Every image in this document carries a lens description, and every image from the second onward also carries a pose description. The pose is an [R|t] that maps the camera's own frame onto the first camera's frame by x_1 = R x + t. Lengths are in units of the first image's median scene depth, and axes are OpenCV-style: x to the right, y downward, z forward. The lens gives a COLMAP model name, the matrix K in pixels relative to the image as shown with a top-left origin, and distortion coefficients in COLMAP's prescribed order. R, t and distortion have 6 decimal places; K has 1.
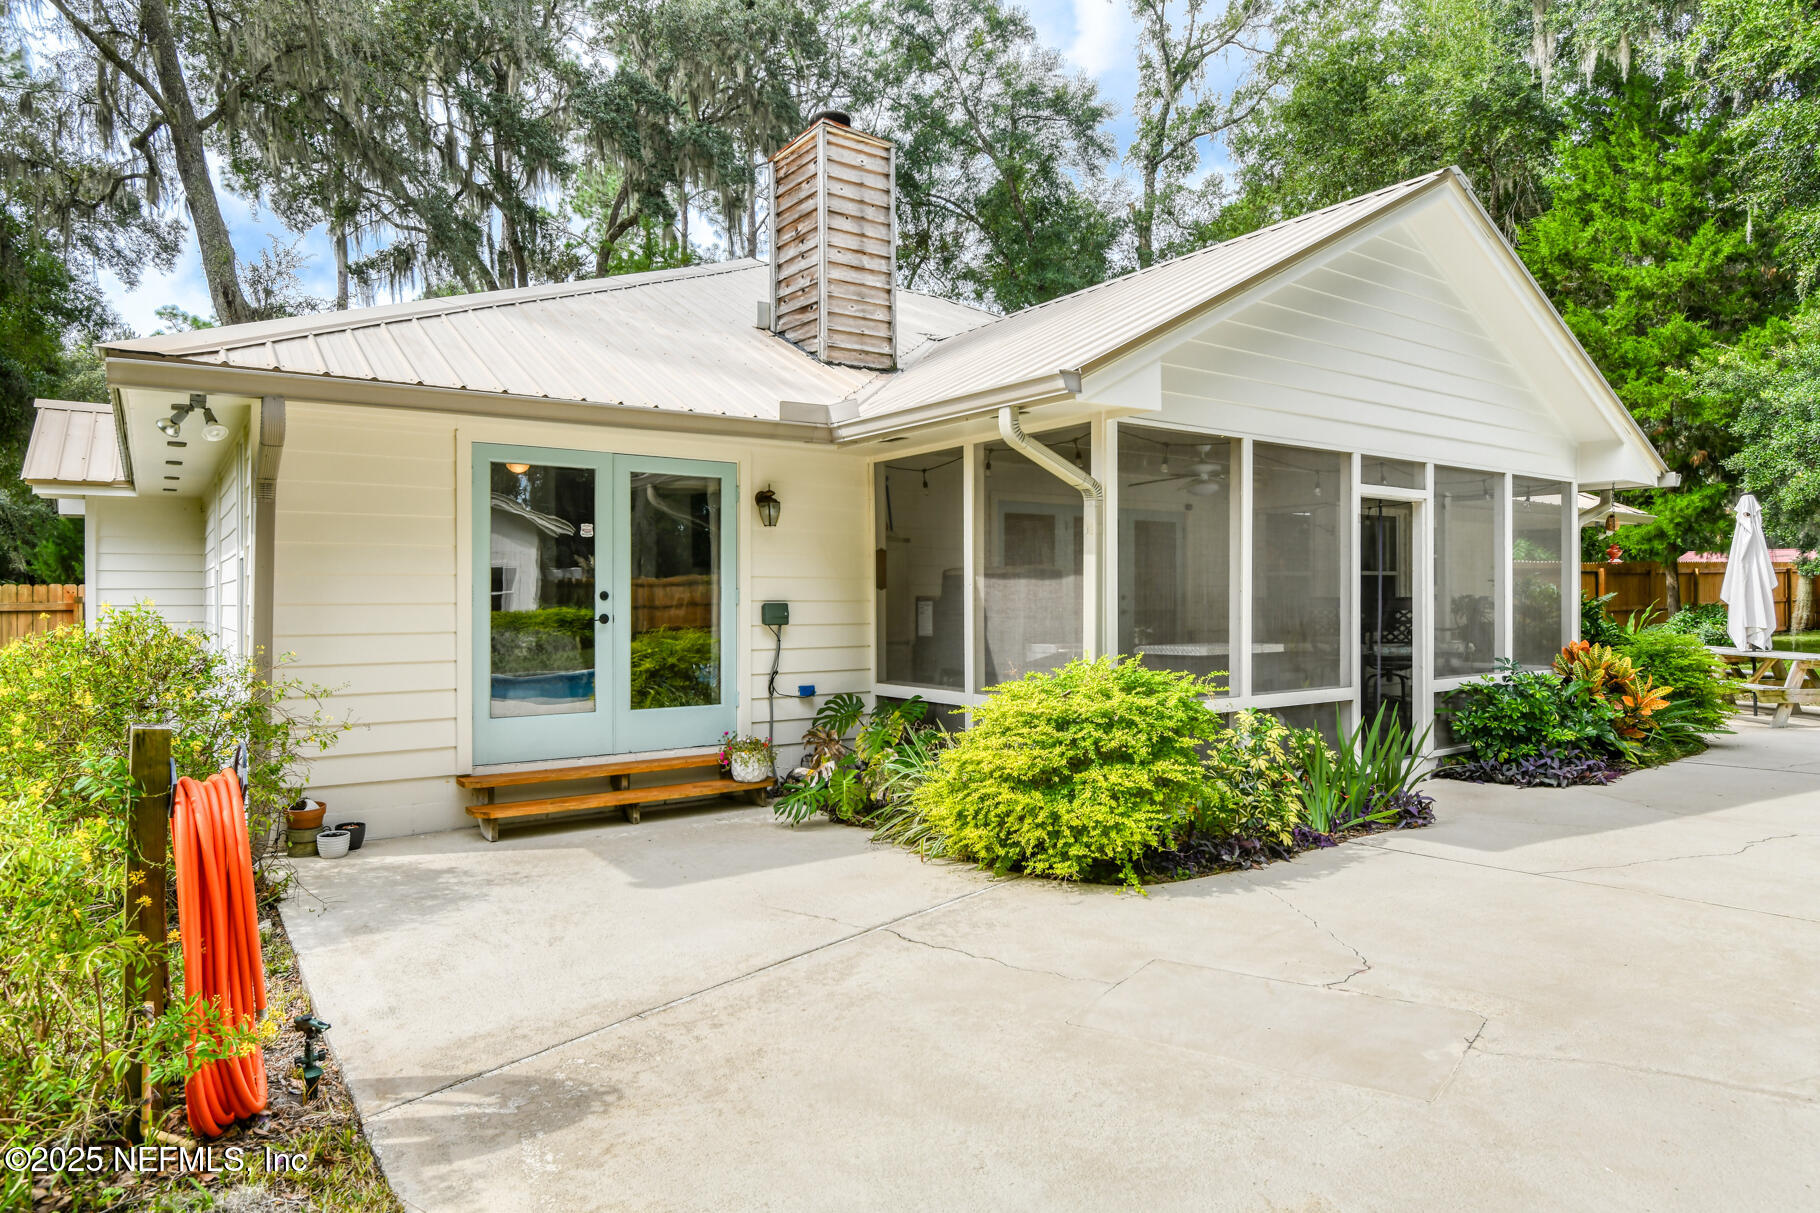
lens RADIAL K [[1135.8, 0, 910.0], [0, 1135.8, 606.5], [0, 0, 1]] dist [0.002753, 0.000258]
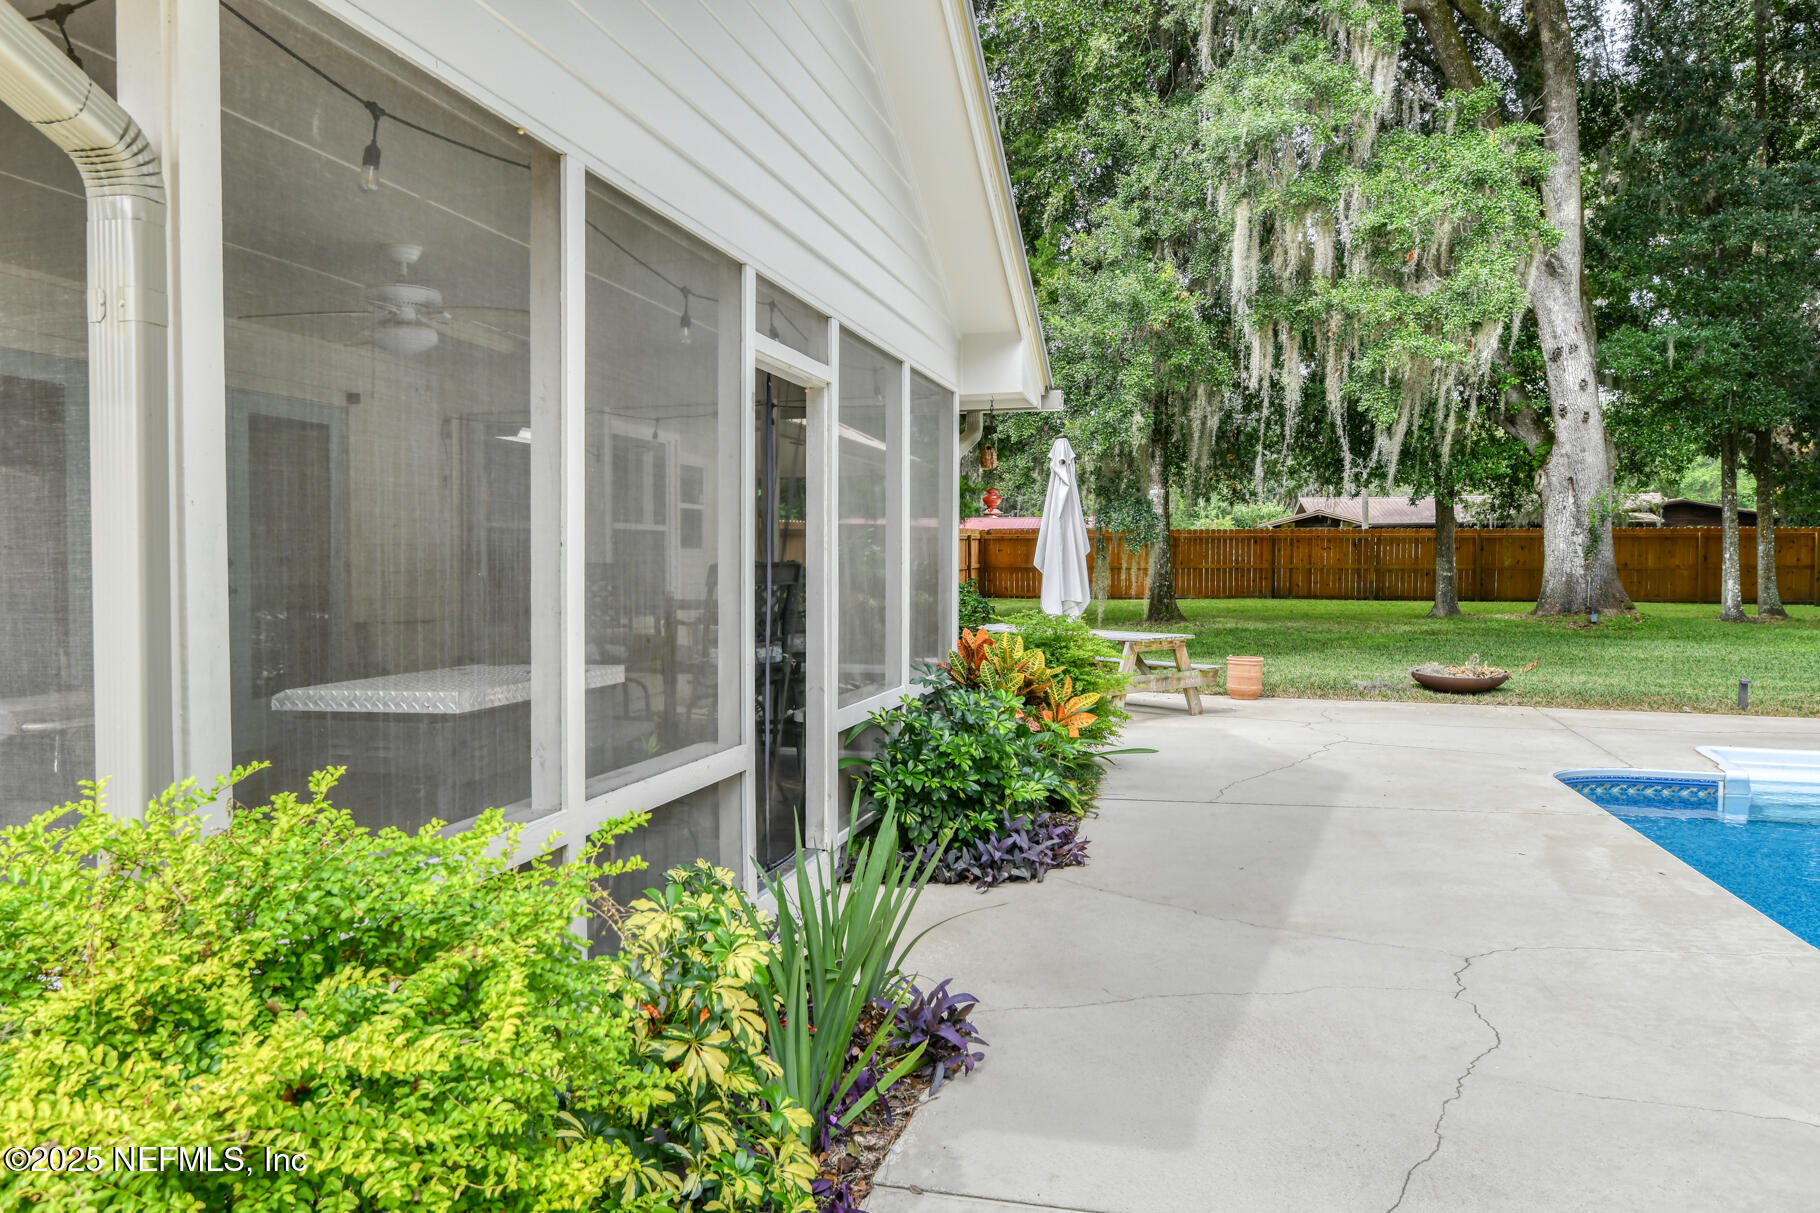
lens RADIAL K [[1332.7, 0, 910.0], [0, 1332.7, 606.5], [0, 0, 1]] dist [-0.043516, 0.000168]
pose [[0.783118, -0.018633, 0.621594, 0.086745], [0.005276, 0.999714, 0.023320, -0.002014], [-0.621851, -0.014983, 0.782992, 0.492731]]
